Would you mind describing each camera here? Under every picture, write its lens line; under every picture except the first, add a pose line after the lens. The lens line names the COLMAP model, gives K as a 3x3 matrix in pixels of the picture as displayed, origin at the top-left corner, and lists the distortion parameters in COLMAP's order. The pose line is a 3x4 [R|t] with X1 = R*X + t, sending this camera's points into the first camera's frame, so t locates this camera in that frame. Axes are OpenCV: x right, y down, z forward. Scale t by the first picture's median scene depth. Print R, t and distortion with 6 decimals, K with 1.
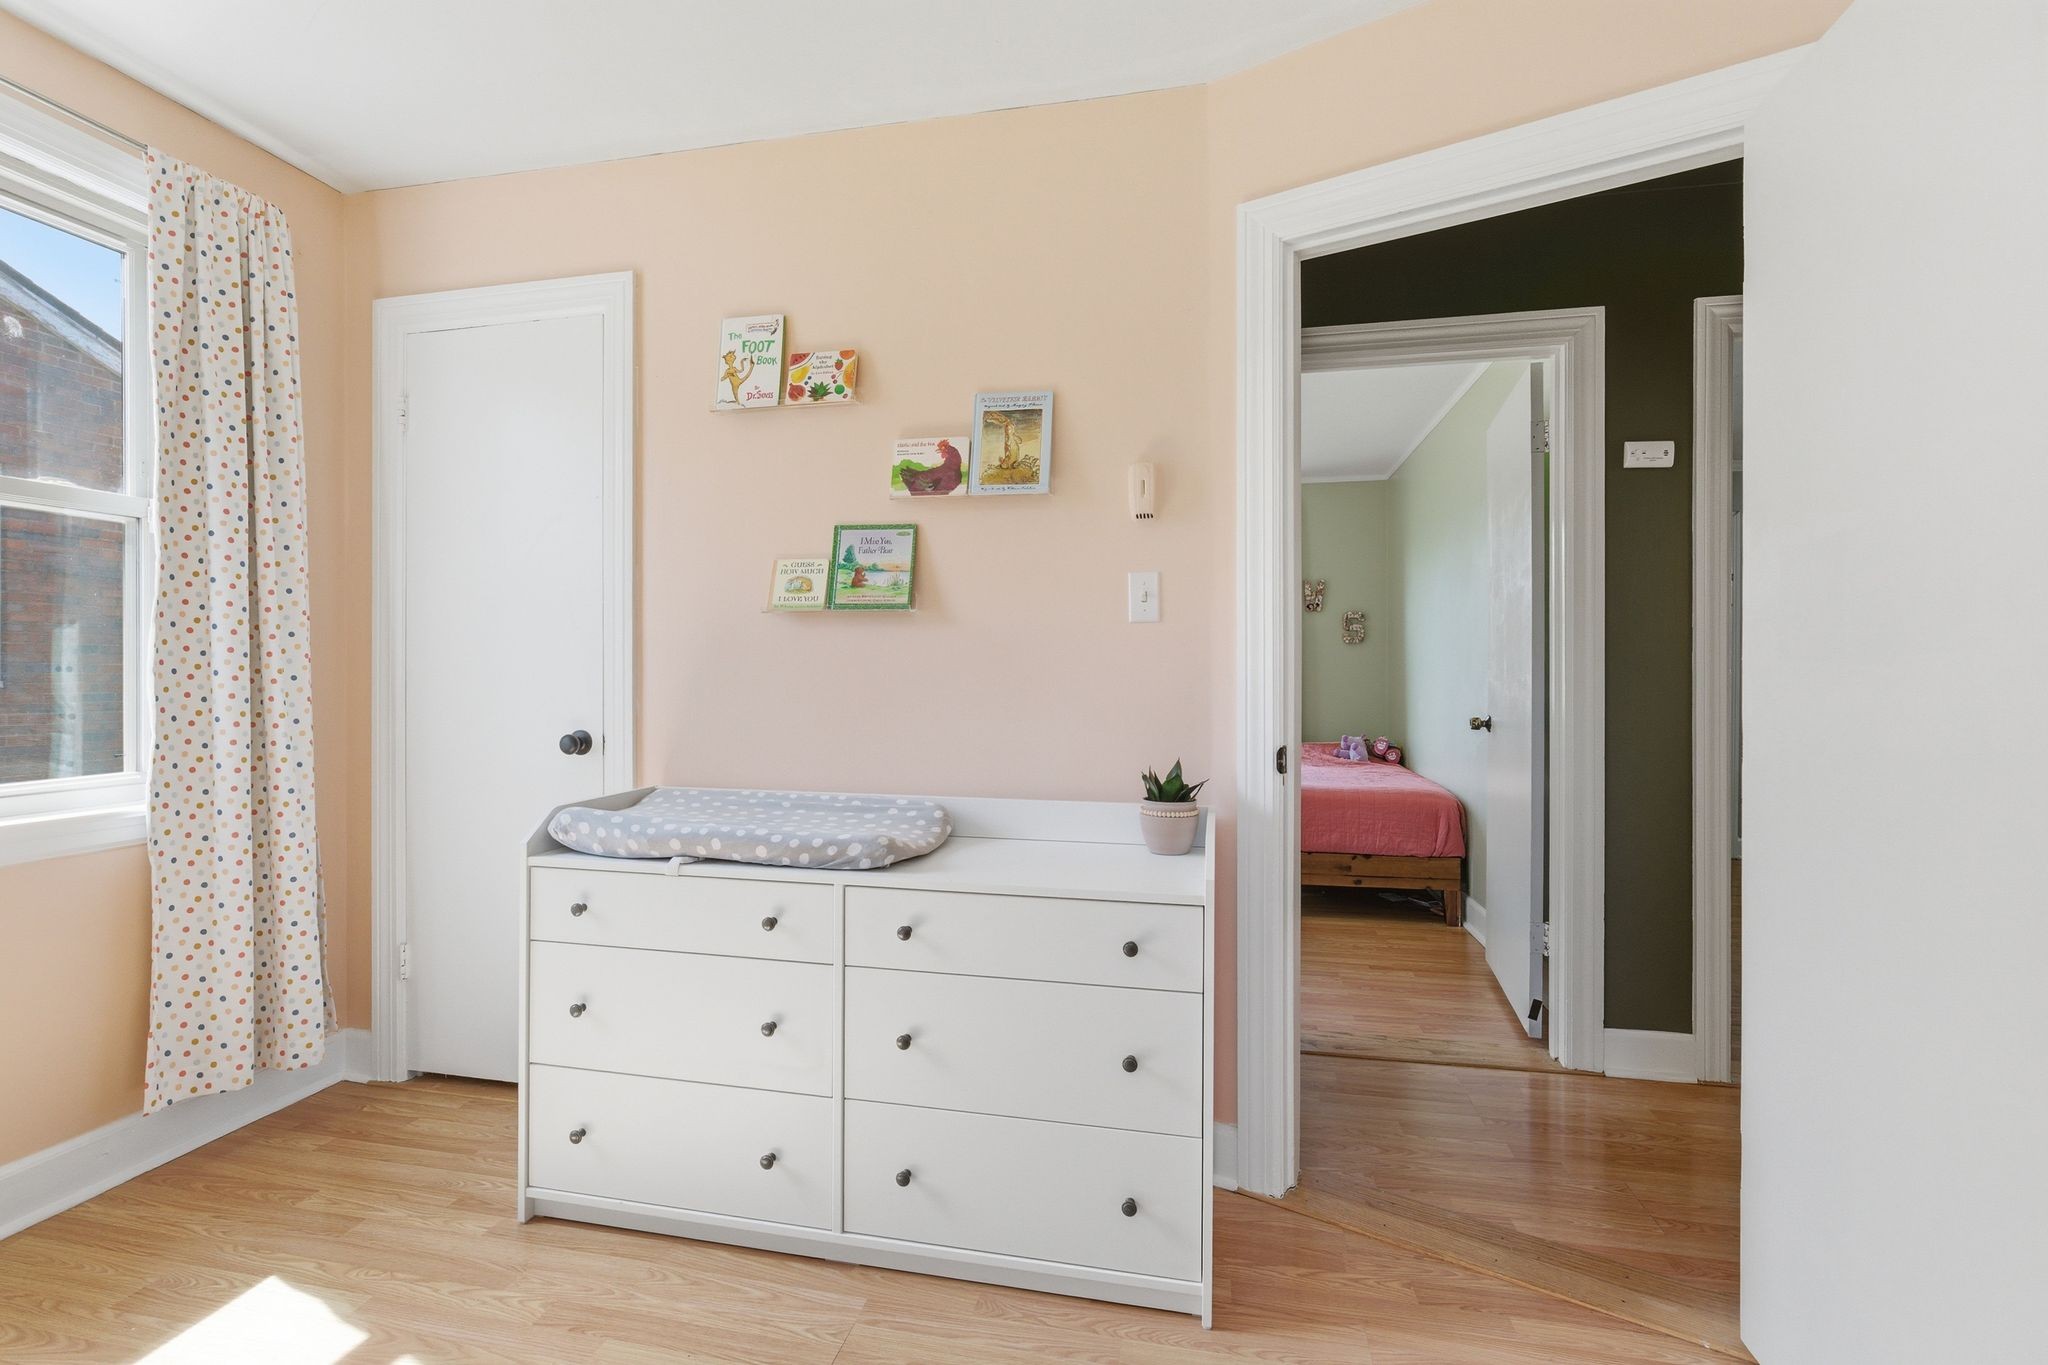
lens RADIAL K [[936.9, 0, 1025.0], [0, 936.9, 677.6], [0, 0, 1]] dist [0.003544, -0.000280]
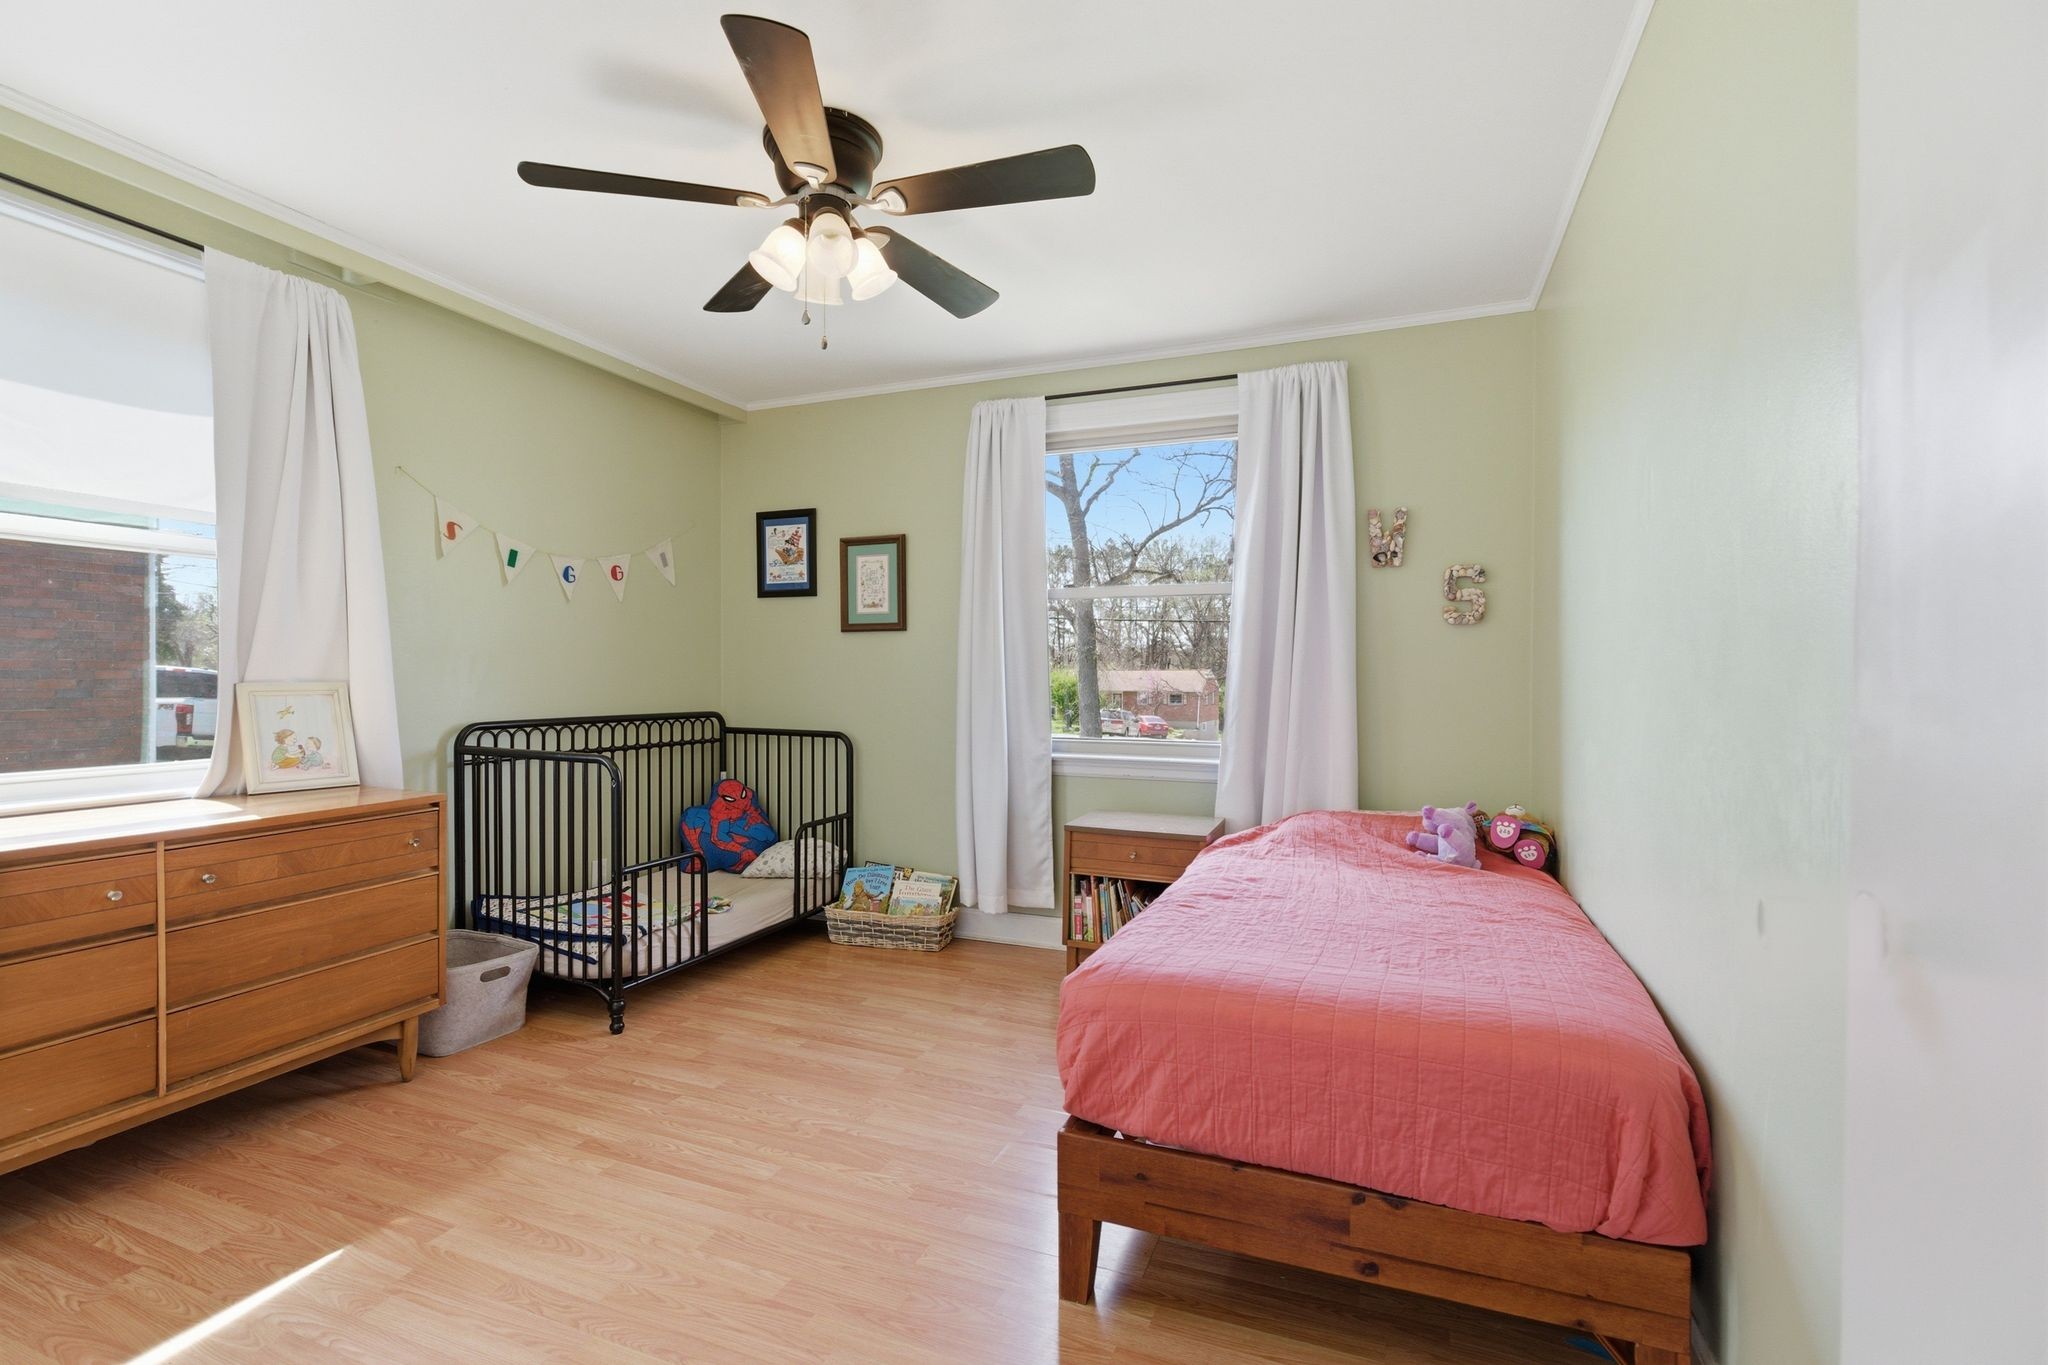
lens RADIAL K [[936.9, 0, 1015.8], [0, 936.9, 678.9], [0, 0, 1]] dist [0.003544, -0.000280]
pose [[0.983402, 0.007191, -0.181299, 0.217517], [-0.007614, 0.999970, -0.001638, -0.003175], [0.181282, 0.002991, 0.983427, 0.474325]]
